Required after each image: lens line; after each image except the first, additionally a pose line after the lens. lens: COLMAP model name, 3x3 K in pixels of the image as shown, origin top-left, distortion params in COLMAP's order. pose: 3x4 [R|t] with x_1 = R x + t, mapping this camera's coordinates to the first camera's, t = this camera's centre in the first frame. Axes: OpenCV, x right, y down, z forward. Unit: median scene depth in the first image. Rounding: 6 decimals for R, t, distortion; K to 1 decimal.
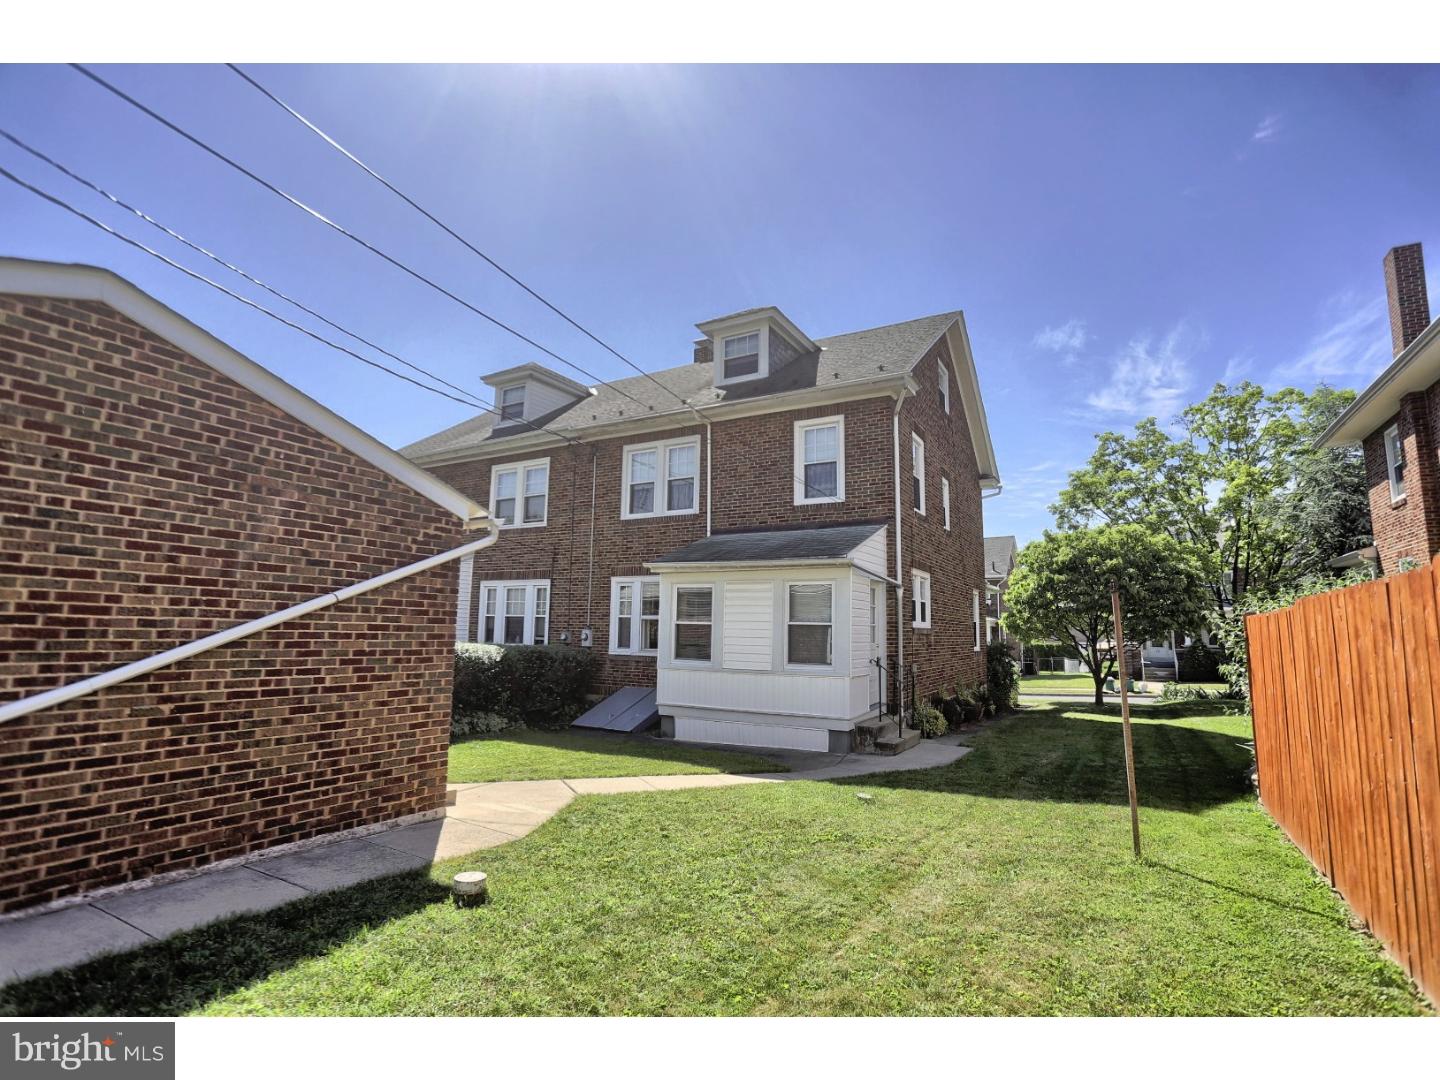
lens RADIAL K [[712.6, 0, 714.6], [0, 712.6, 538.3], [0, 0, 1]] dist [-0.046689, 0.018191]
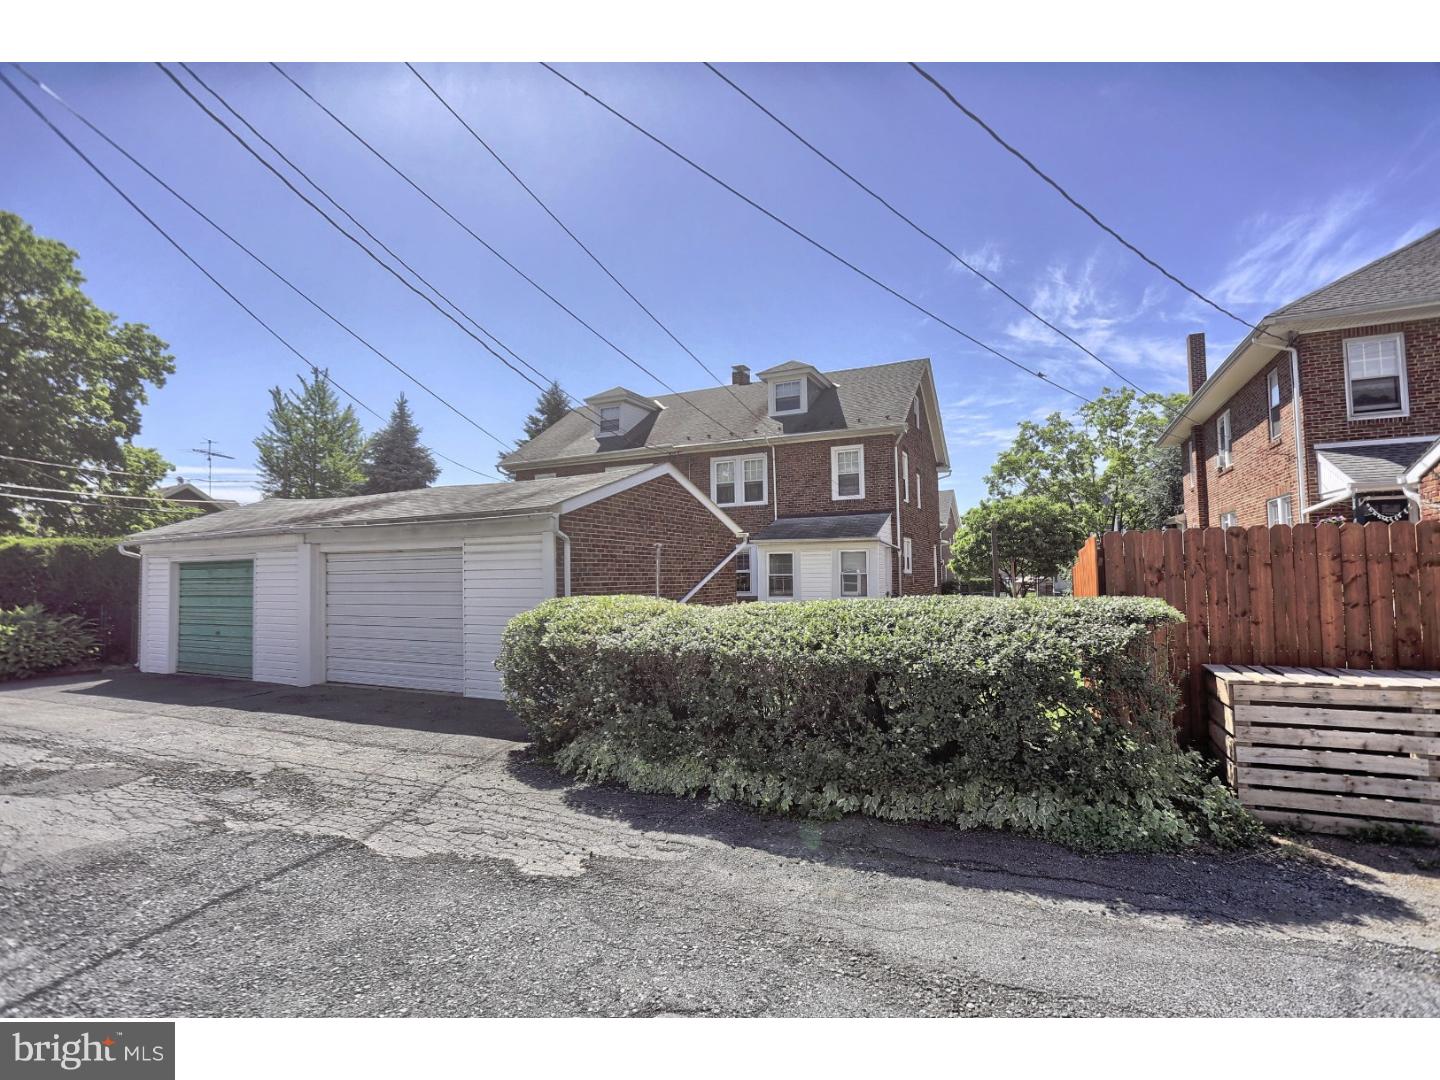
lens RADIAL K [[712.6, 0, 718.7], [0, 712.6, 541.4], [0, 0, 1]] dist [-0.046689, 0.018191]
pose [[0.995853, -0.026431, 0.087048, -0.242597], [0.019184, 0.996359, 0.083071, -0.077811], [-0.088927, -0.081056, 0.992735, -0.493886]]
